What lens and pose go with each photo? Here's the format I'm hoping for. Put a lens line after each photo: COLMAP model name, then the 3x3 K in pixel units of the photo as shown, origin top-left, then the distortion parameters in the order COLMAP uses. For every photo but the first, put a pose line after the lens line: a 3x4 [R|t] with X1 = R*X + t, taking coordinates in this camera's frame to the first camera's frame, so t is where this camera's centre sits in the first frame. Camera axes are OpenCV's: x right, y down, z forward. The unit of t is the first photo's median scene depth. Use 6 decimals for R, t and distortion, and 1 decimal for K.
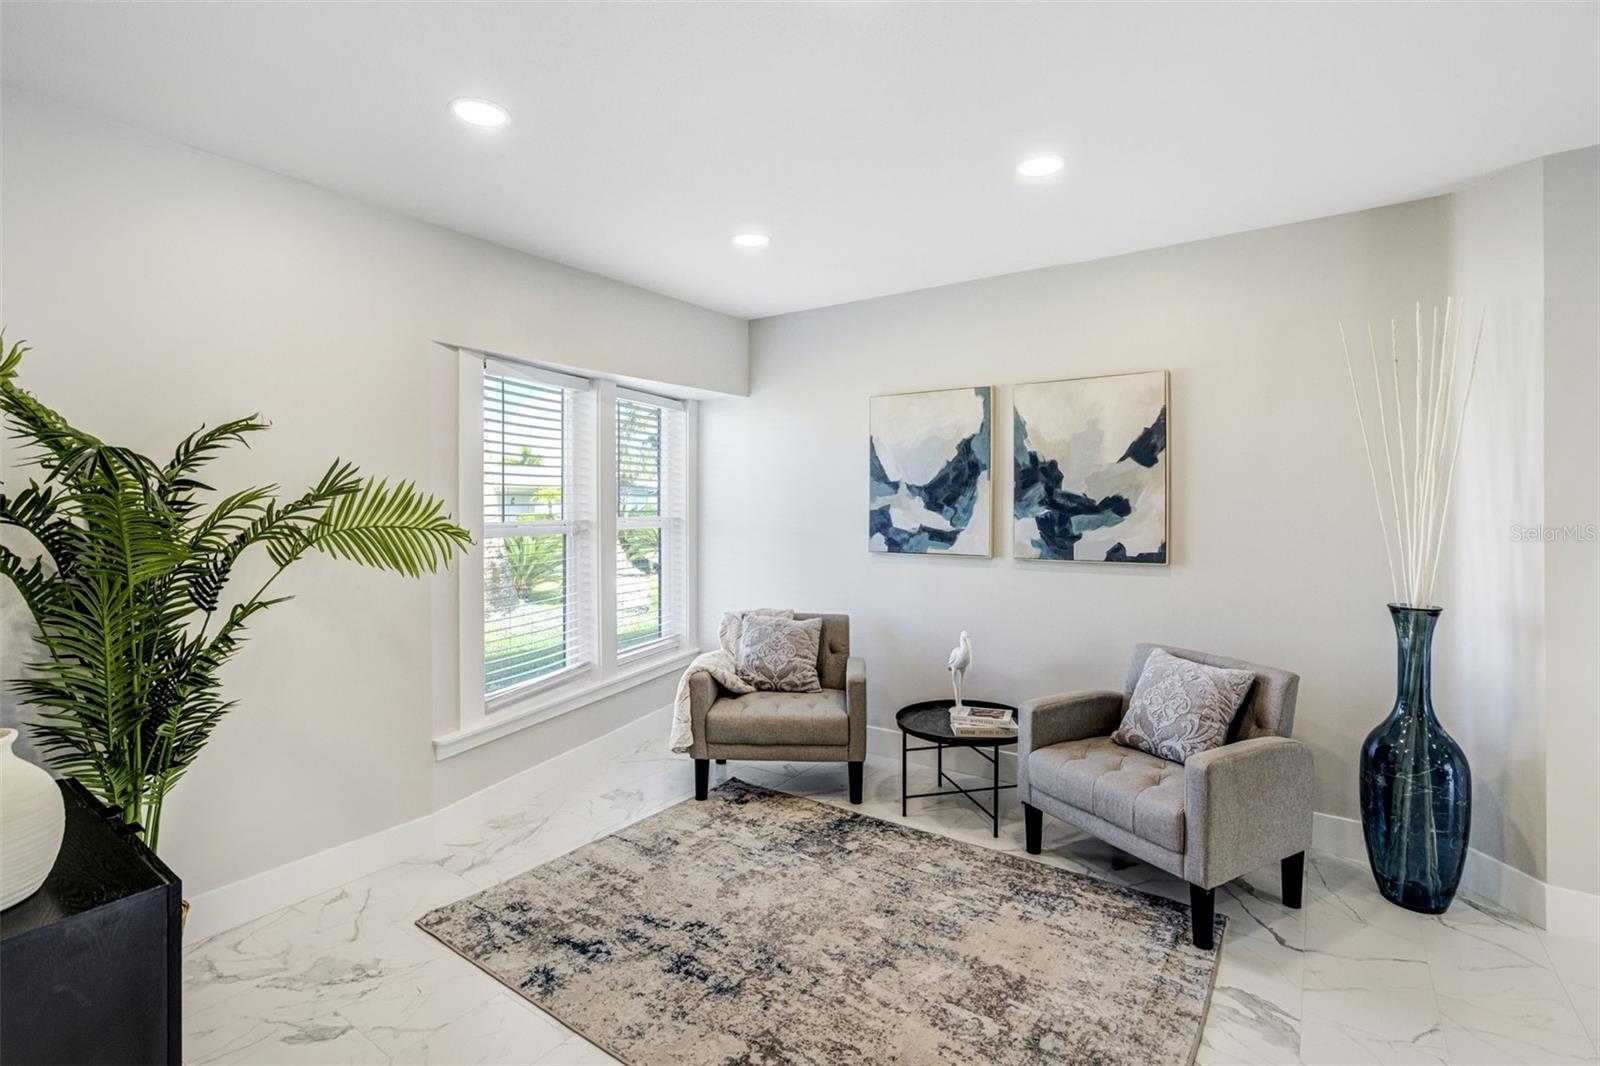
lens RADIAL K [[761.1, 0, 796.5], [0, 761.1, 507.1], [0, 0, 1]] dist [-0.027071, 0.000557]
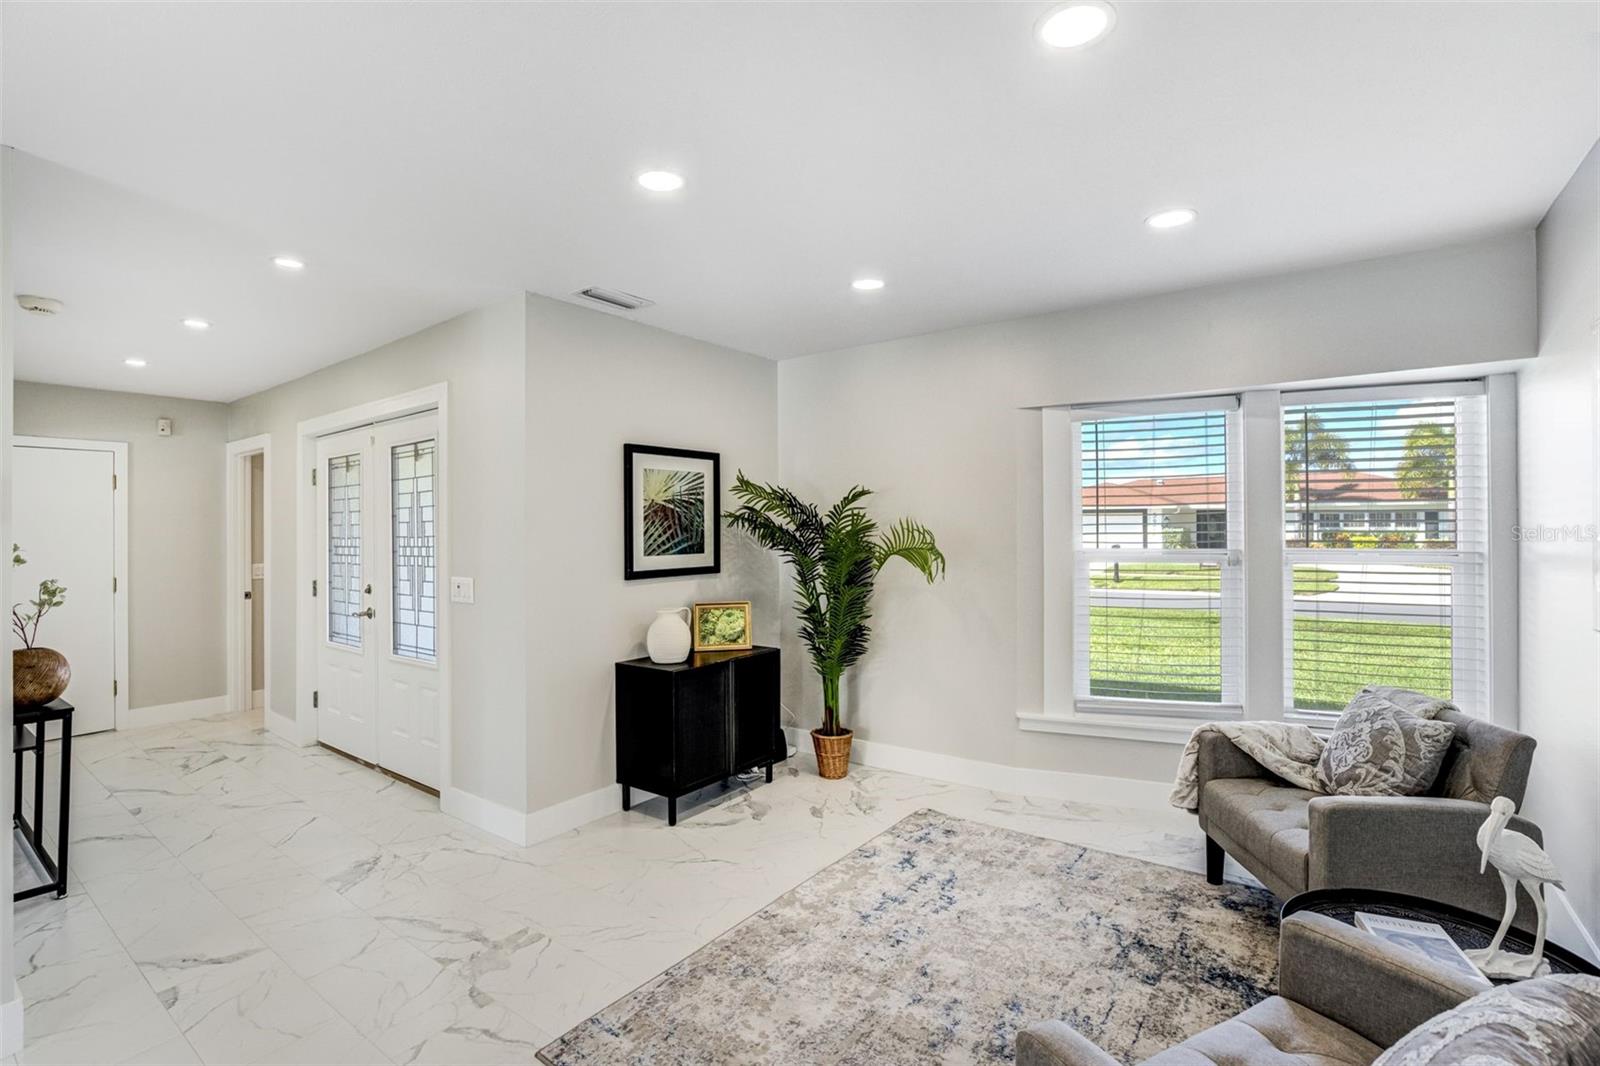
lens RADIAL K [[761.1, 0, 796.5], [0, 761.1, 507.1], [0, 0, 1]] dist [-0.027071, 0.000557]
pose [[-0.012400, -0.013954, -0.999826, 0.814919], [0.005585, 0.999886, -0.014025, -0.029842], [0.999908, -0.005758, -0.012321, 0.609474]]
